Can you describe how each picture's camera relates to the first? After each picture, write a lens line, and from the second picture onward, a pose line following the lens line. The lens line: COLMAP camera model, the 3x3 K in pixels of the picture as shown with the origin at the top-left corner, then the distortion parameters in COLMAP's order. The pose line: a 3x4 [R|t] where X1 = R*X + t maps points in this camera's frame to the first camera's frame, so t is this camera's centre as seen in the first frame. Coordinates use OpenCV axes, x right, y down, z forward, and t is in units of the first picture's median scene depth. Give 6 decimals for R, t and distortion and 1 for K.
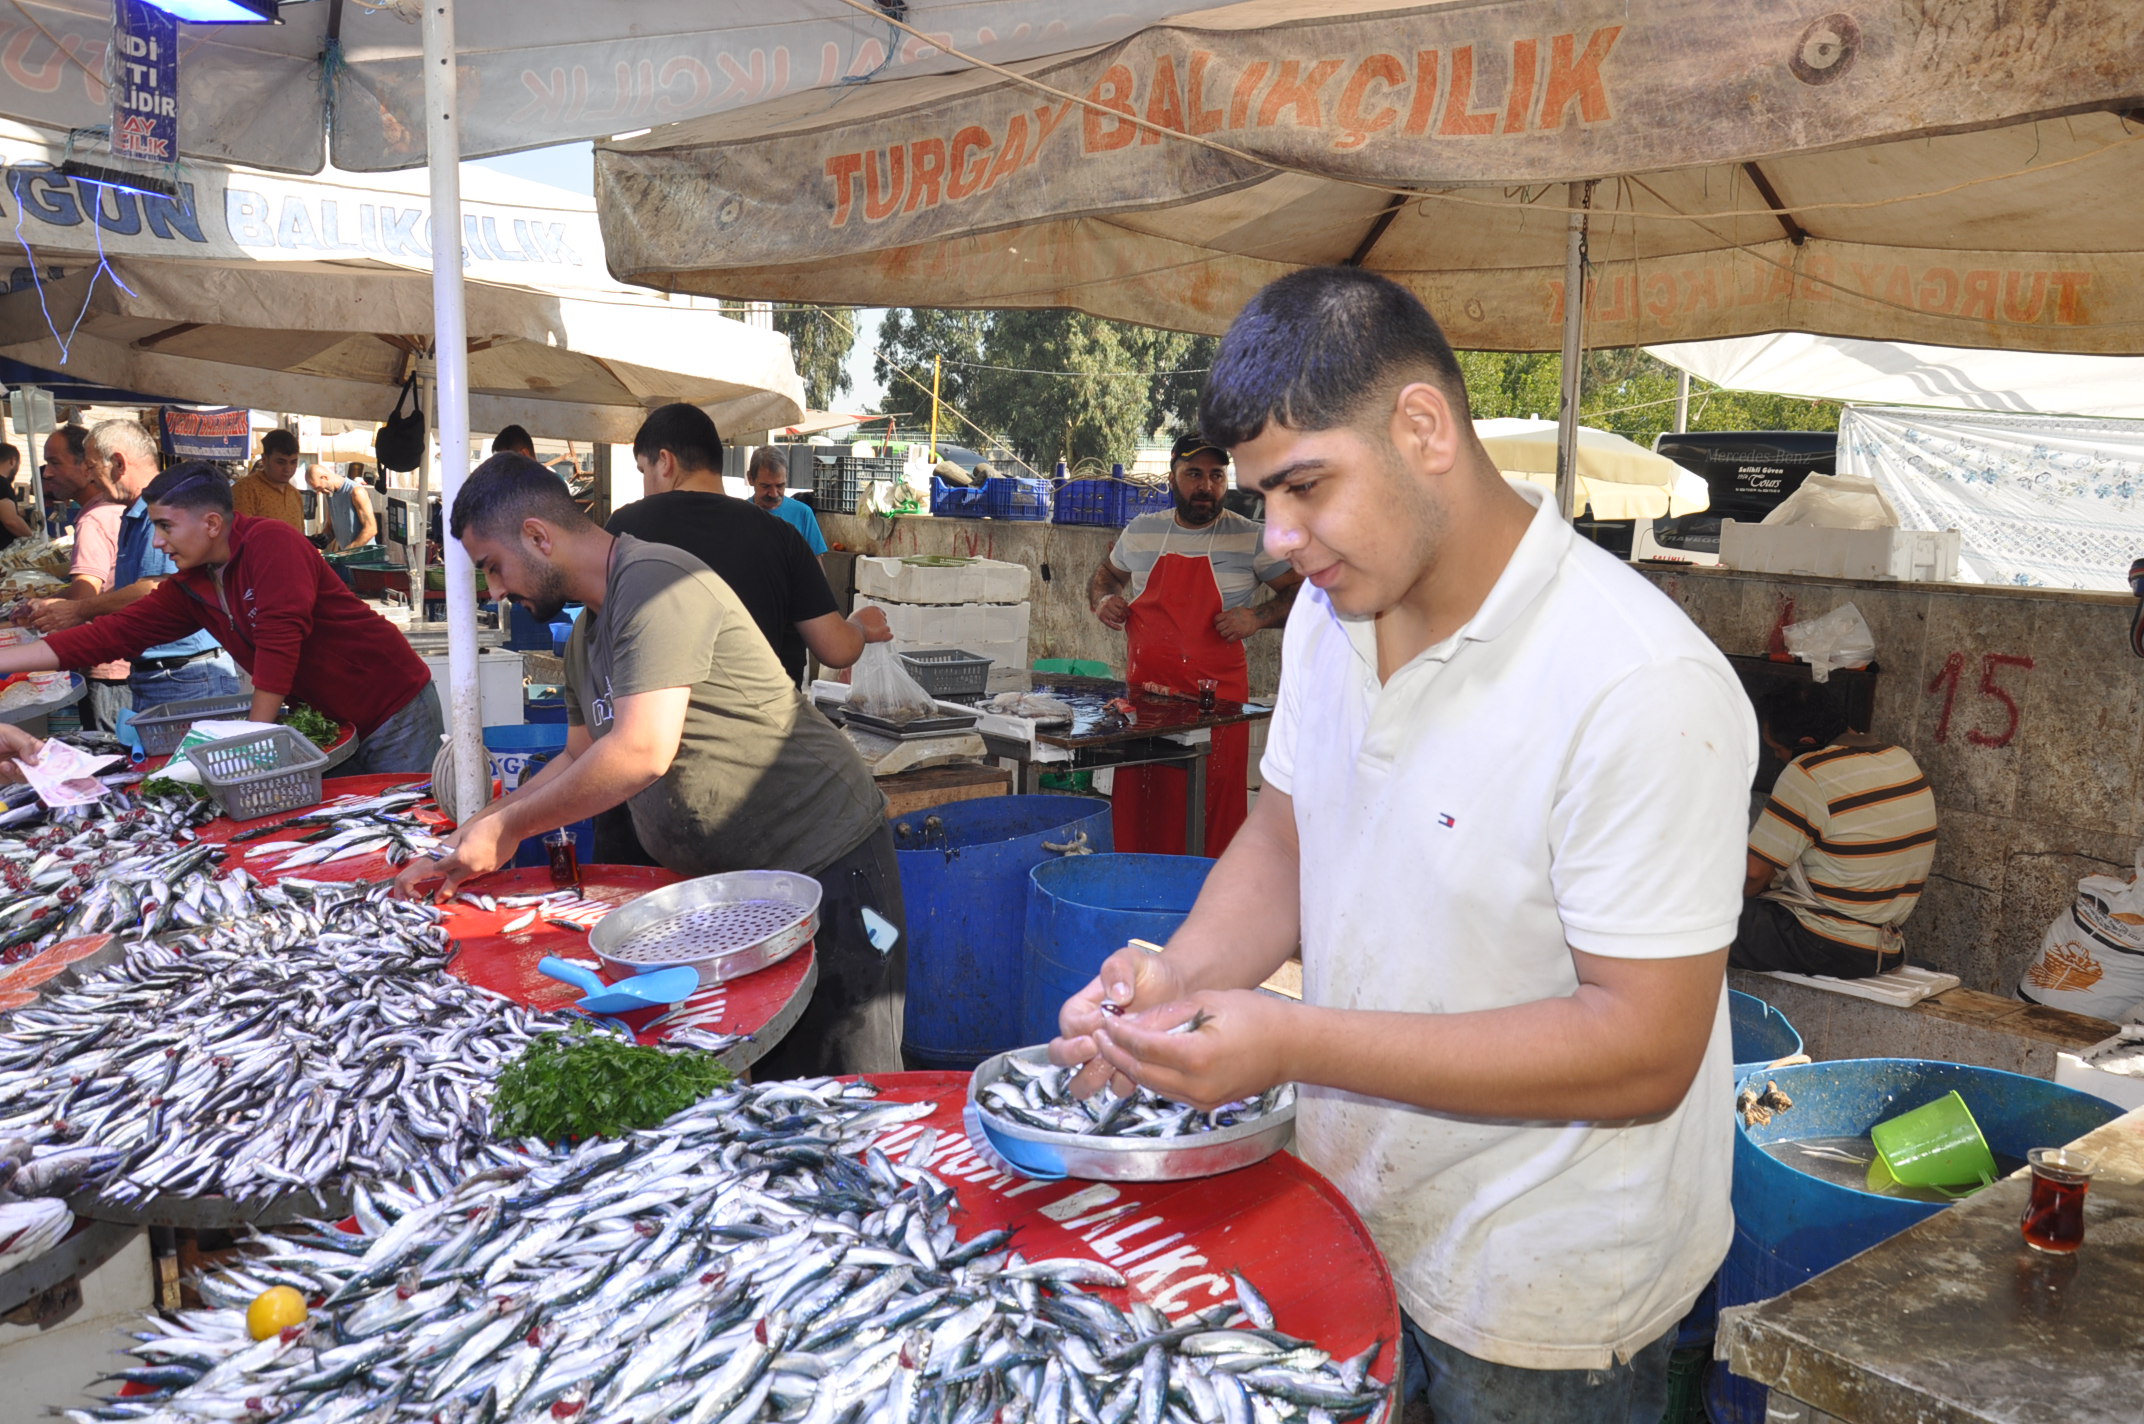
lens RADIAL K [[1747.7, 0, 1070.3], [0, 1747.7, 709.7], [0, 0, 1]] dist [-0.050850, 0.030528]
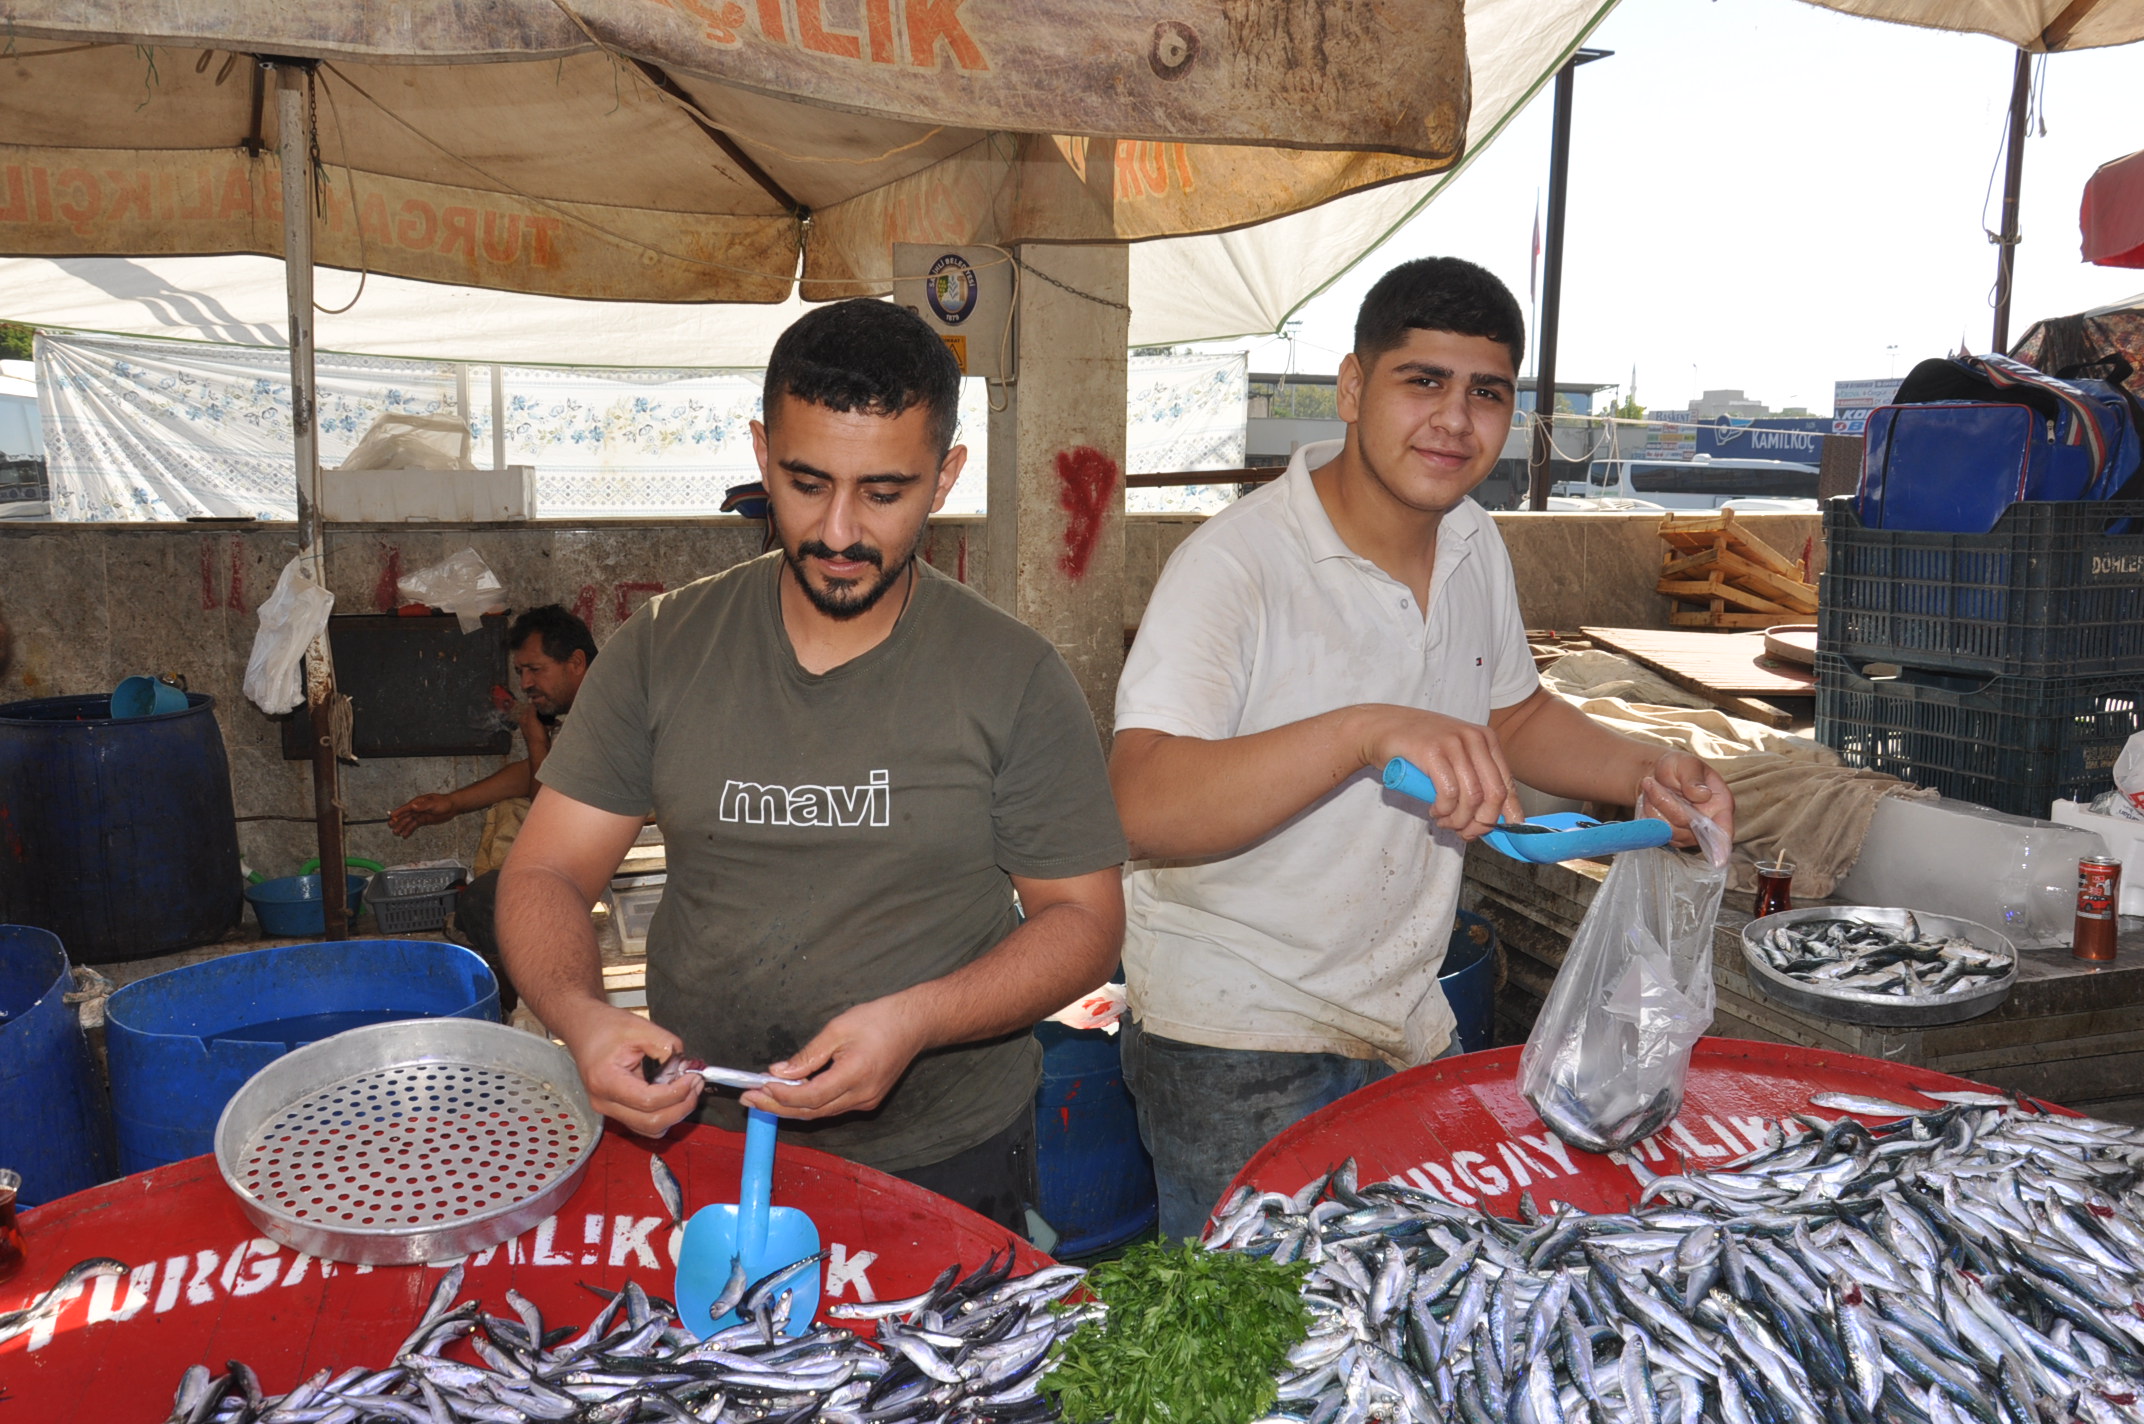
lens RADIAL K [[1836.6, 0, 1159.5], [0, 1836.6, 706.3], [0, 0, 1]] dist [-0.095606, 0.083546]
pose [[0.358565, -0.154067, 0.920703, -0.337550], [0.125190, 0.985314, 0.116124, -0.041325], [-0.925072, 0.073625, 0.372587, 0.262318]]
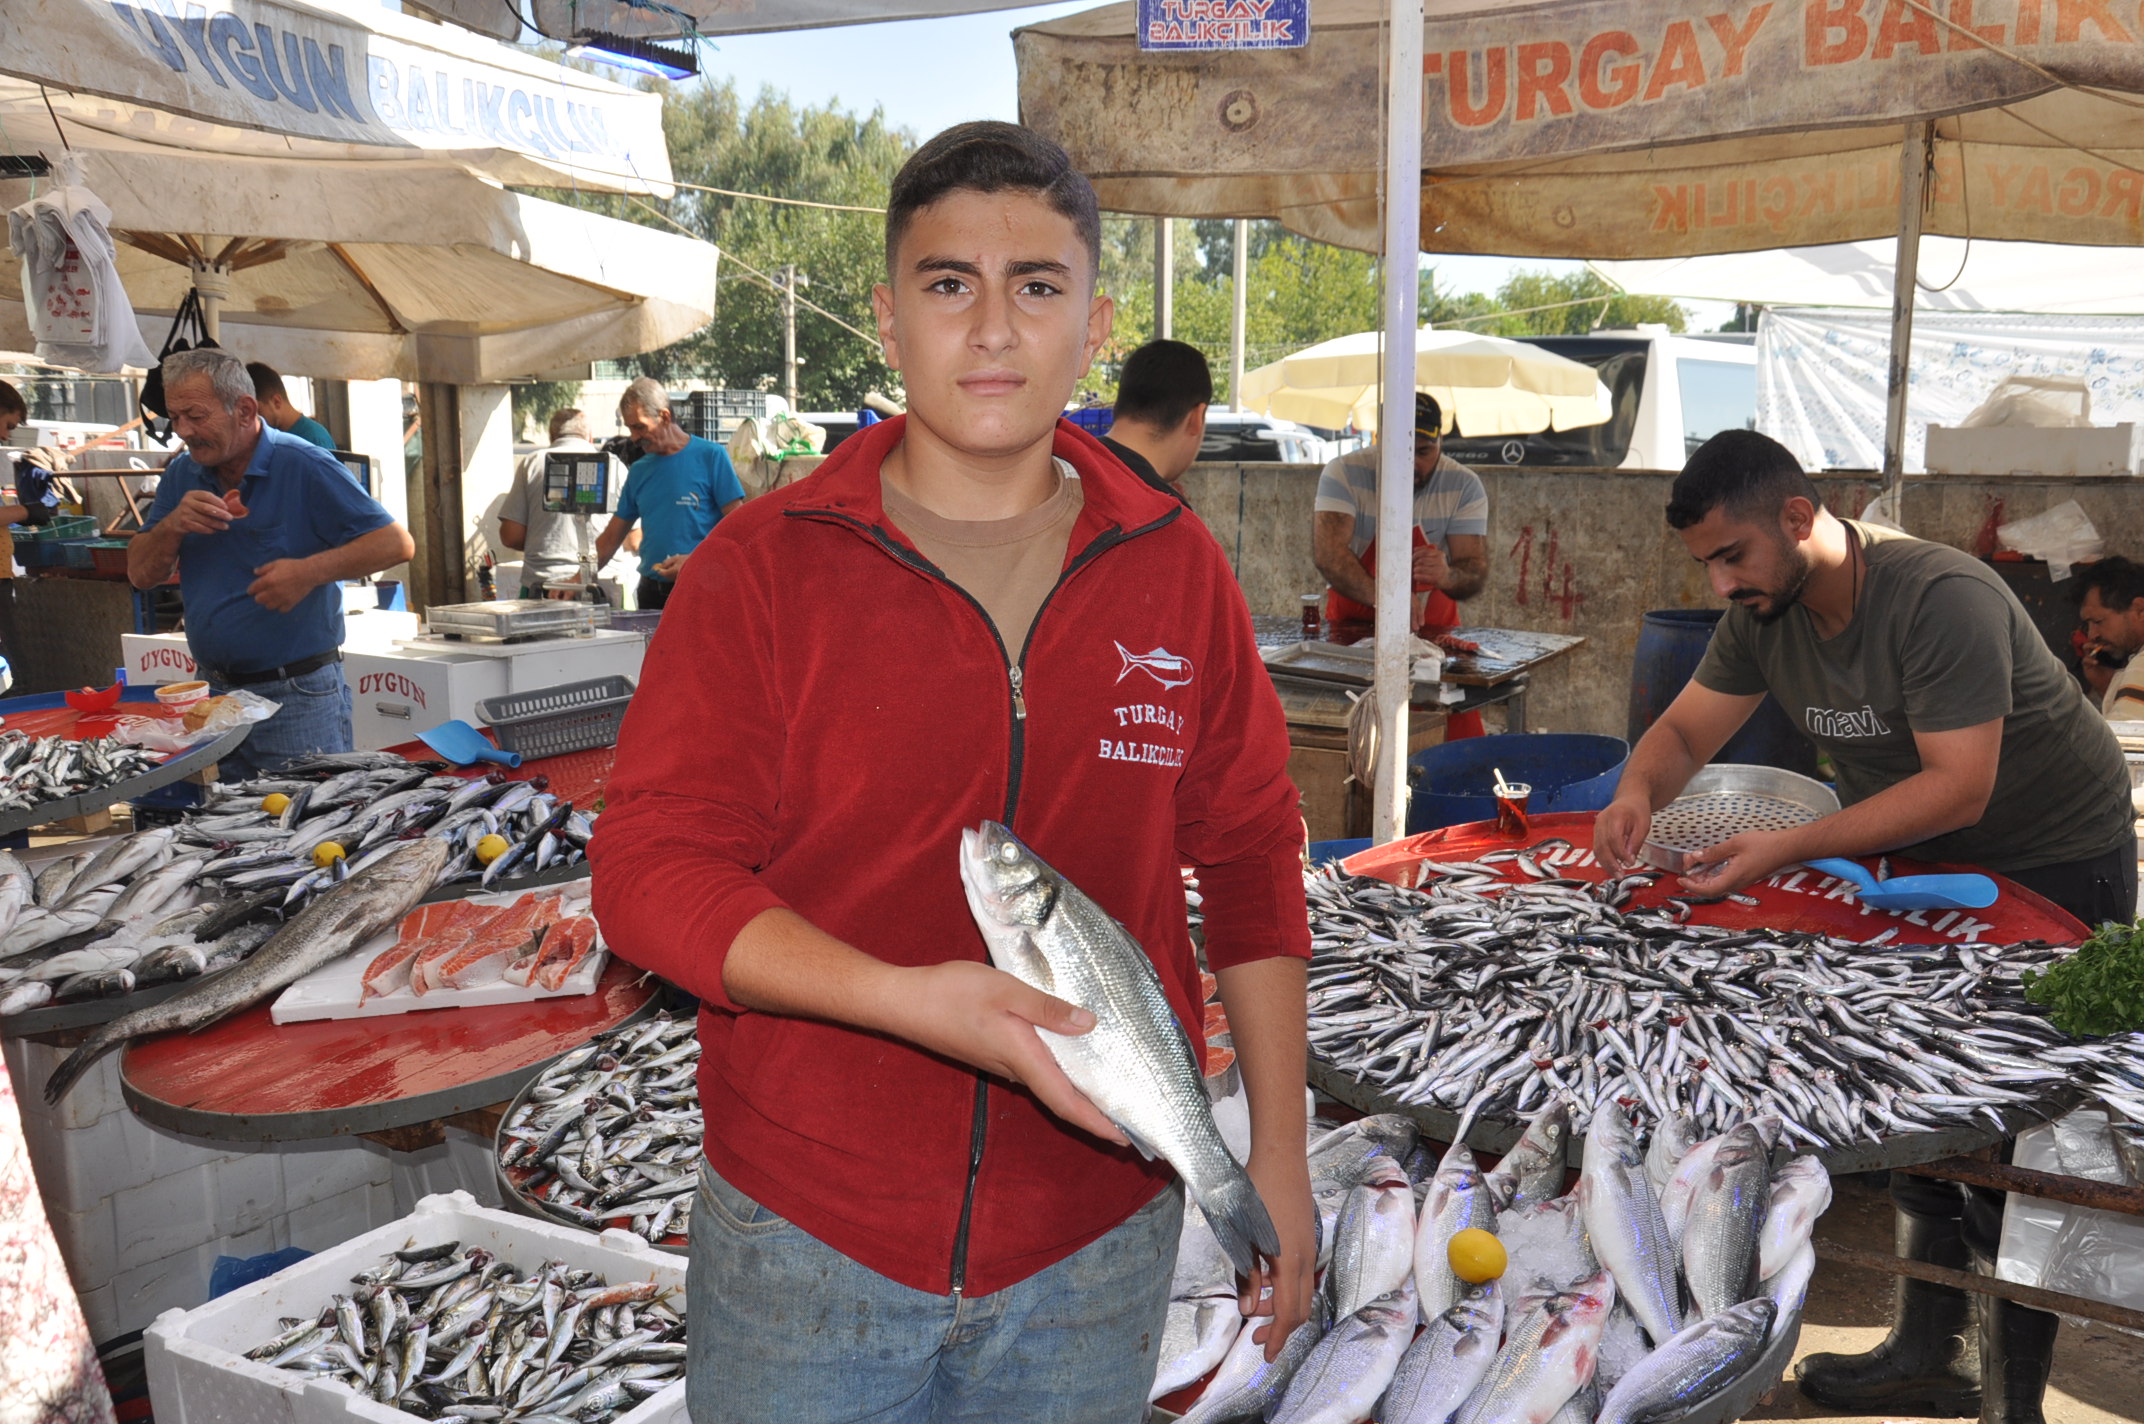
lens RADIAL K [[2059.4, 0, 1074.0], [0, 2059.4, 721.6], [0, 0, 1]] dist [0.045471, 0.000000]
pose [[0.953704, -0.071660, 0.292086, -0.461358], [0.065952, 0.997391, 0.029355, -0.005564], [-0.293427, -0.008732, 0.955941, -0.007692]]
